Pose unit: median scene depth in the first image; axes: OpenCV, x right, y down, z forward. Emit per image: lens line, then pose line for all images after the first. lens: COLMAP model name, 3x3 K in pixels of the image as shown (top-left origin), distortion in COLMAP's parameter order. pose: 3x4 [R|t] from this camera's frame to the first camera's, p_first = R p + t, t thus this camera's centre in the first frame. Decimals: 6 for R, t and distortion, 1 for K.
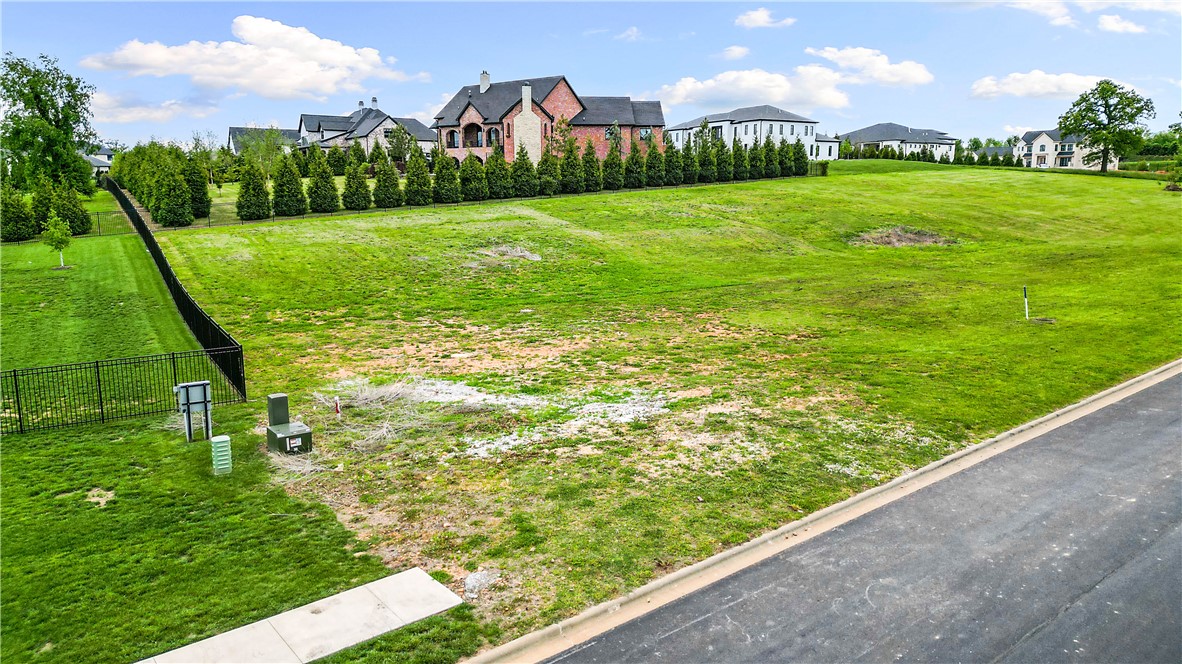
lens RADIAL K [[827.1, 0, 590.3], [0, 827.1, 324.3], [0, 0, 1]] dist [0.053855, -0.030689]
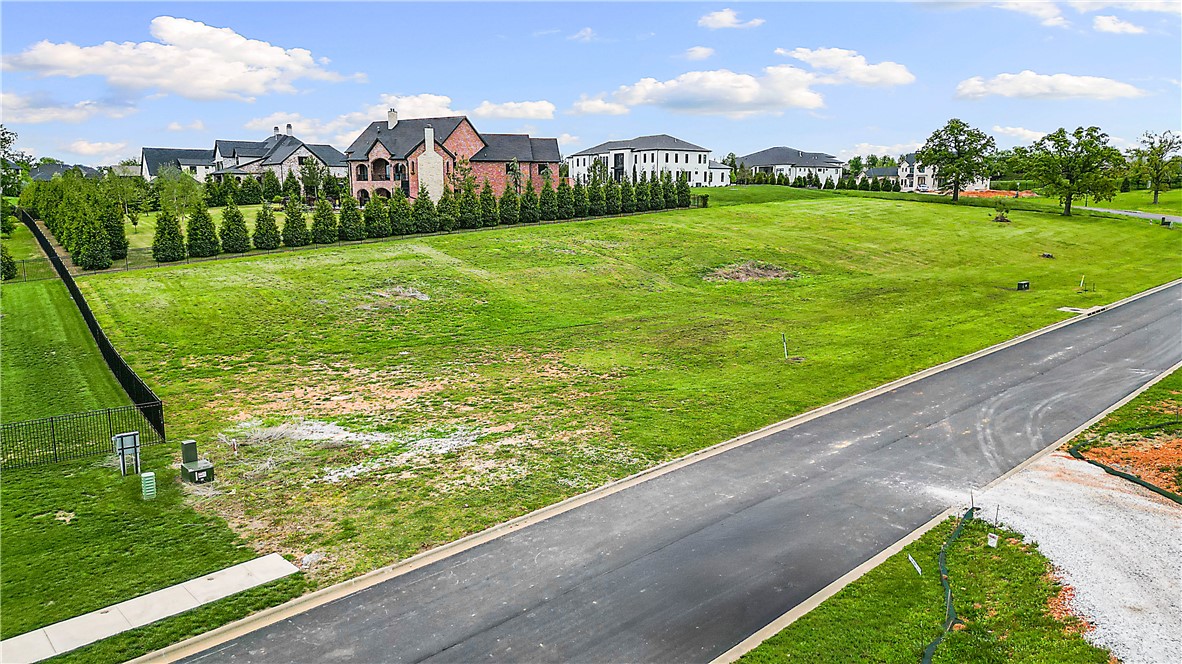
lens RADIAL K [[827.1, 0, 589.9], [0, 827.1, 326.8], [0, 0, 1]] dist [0.053855, -0.030689]
pose [[0.996580, -0.011621, 0.081810, 0.087238], [0.011820, 0.999928, -0.001942, -0.045280], [-0.081781, 0.002902, 0.996646, -0.217502]]
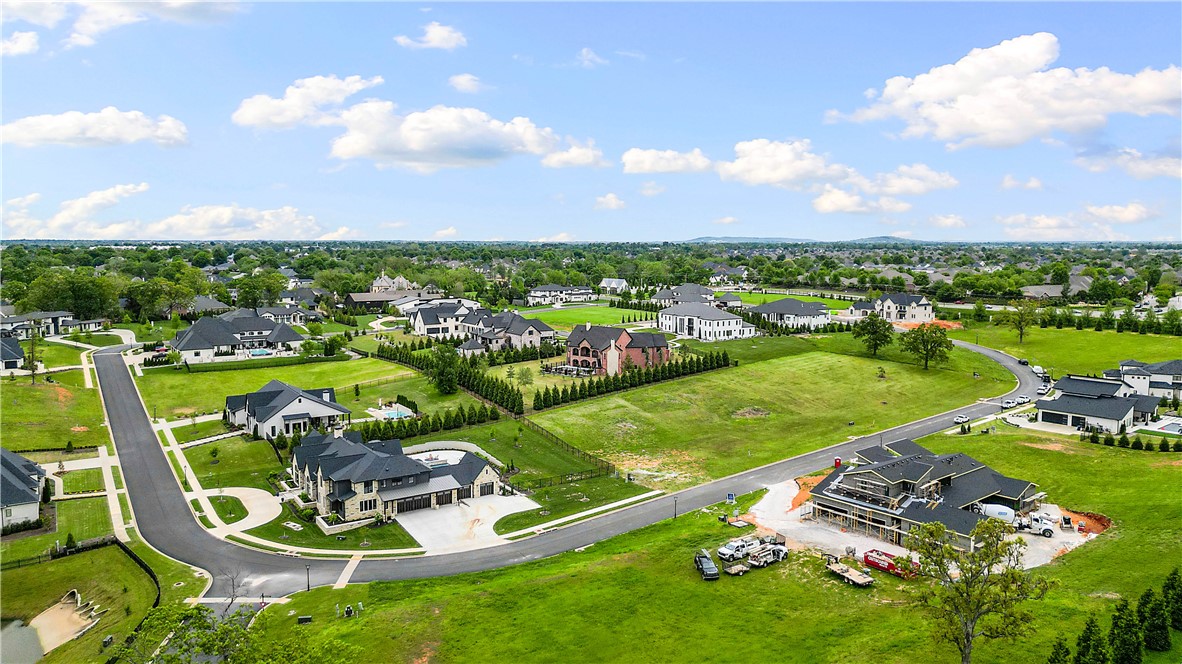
lens RADIAL K [[827.1, 0, 583.4], [0, 827.1, 327.3], [0, 0, 1]] dist [0.053855, -0.030689]
pose [[0.999927, 0.000310, 0.012116, -0.408247], [0.000382, 0.998368, -0.057115, -0.380797], [-0.012114, 0.057116, 0.998294, -3.106920]]
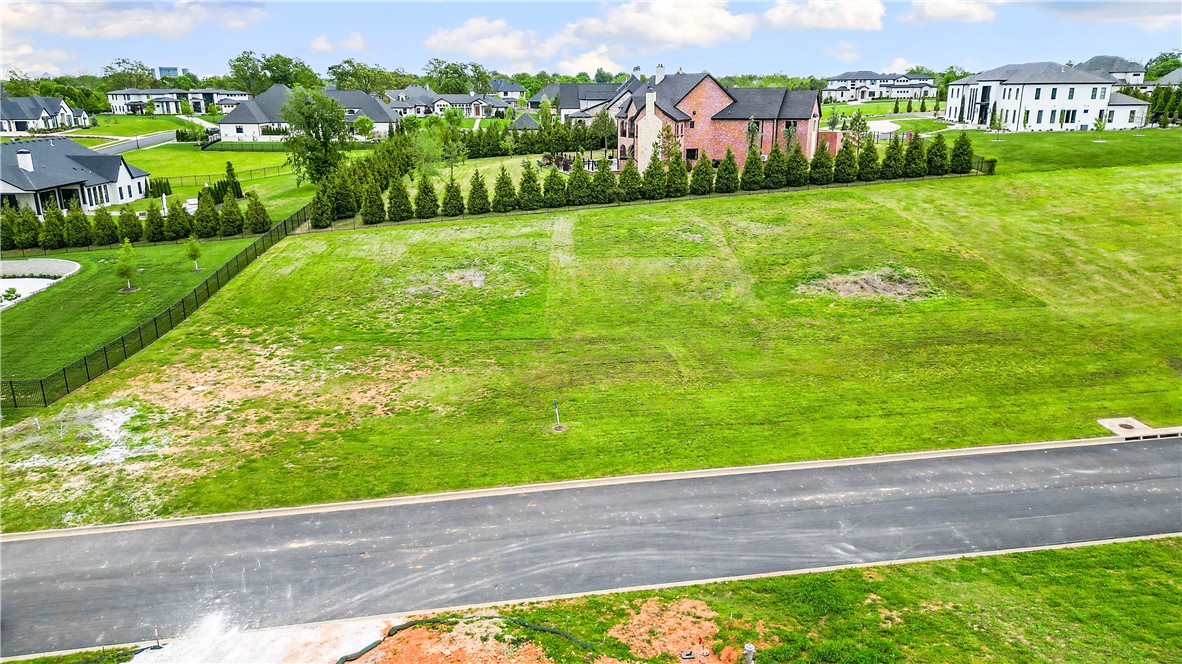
lens RADIAL K [[827.1, 0, 592.9], [0, 827.1, 331.4], [0, 0, 1]] dist [0.053855, -0.030689]
pose [[0.859884, 0.140937, -0.490649, 0.930793], [-0.078249, 0.986165, 0.146137, -0.267738], [0.504457, -0.087268, 0.859015, -0.035708]]
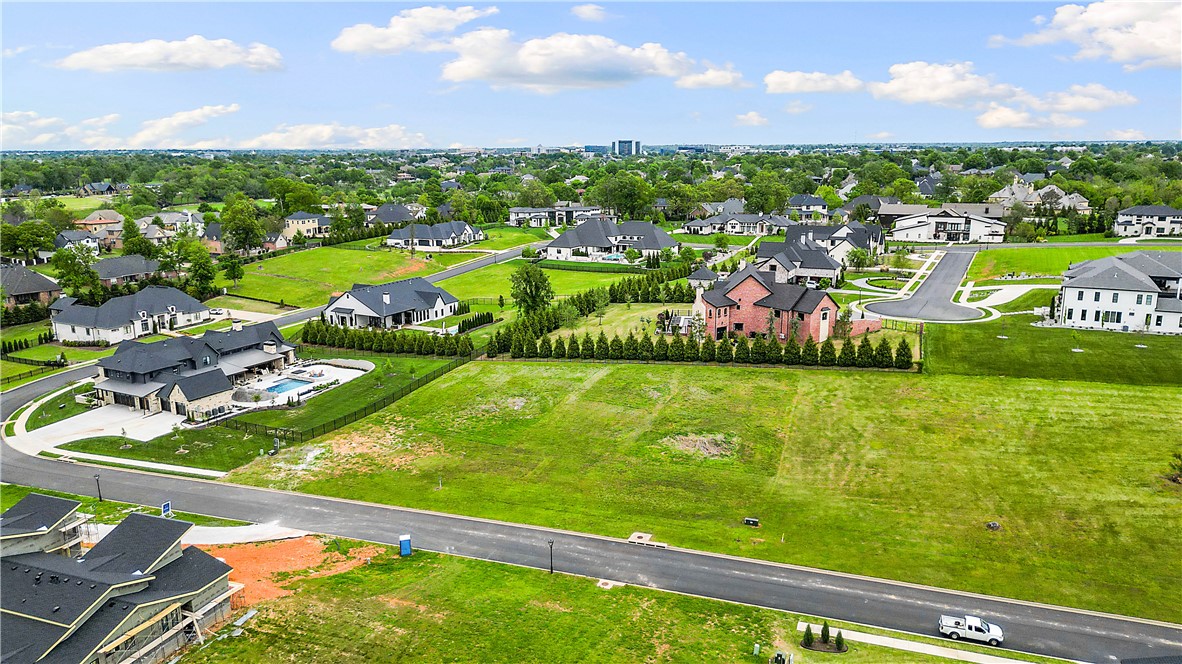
lens RADIAL K [[827.1, 0, 588.5], [0, 827.1, 341.5], [0, 0, 1]] dist [0.053855, -0.030689]
pose [[0.499783, 0.193110, -0.844349, 2.582326], [-0.129640, 0.980526, 0.147519, -0.830605], [0.856394, 0.035733, 0.515085, -0.086974]]
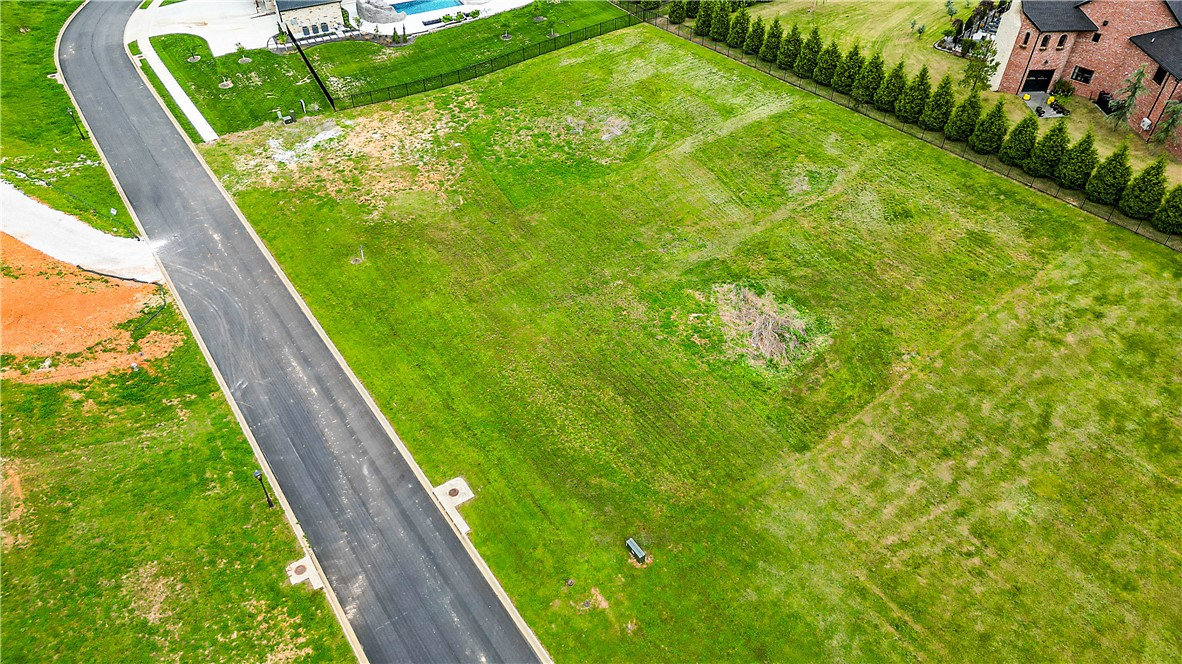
lens RADIAL K [[827.1, 0, 591.0], [0, 827.1, 336.4], [0, 0, 1]] dist [0.053855, -0.030689]
pose [[-0.076960, 0.677664, -0.731334, 1.754795], [-0.157667, 0.716008, 0.680055, -1.140940], [0.984489, 0.167645, 0.051741, 1.205304]]
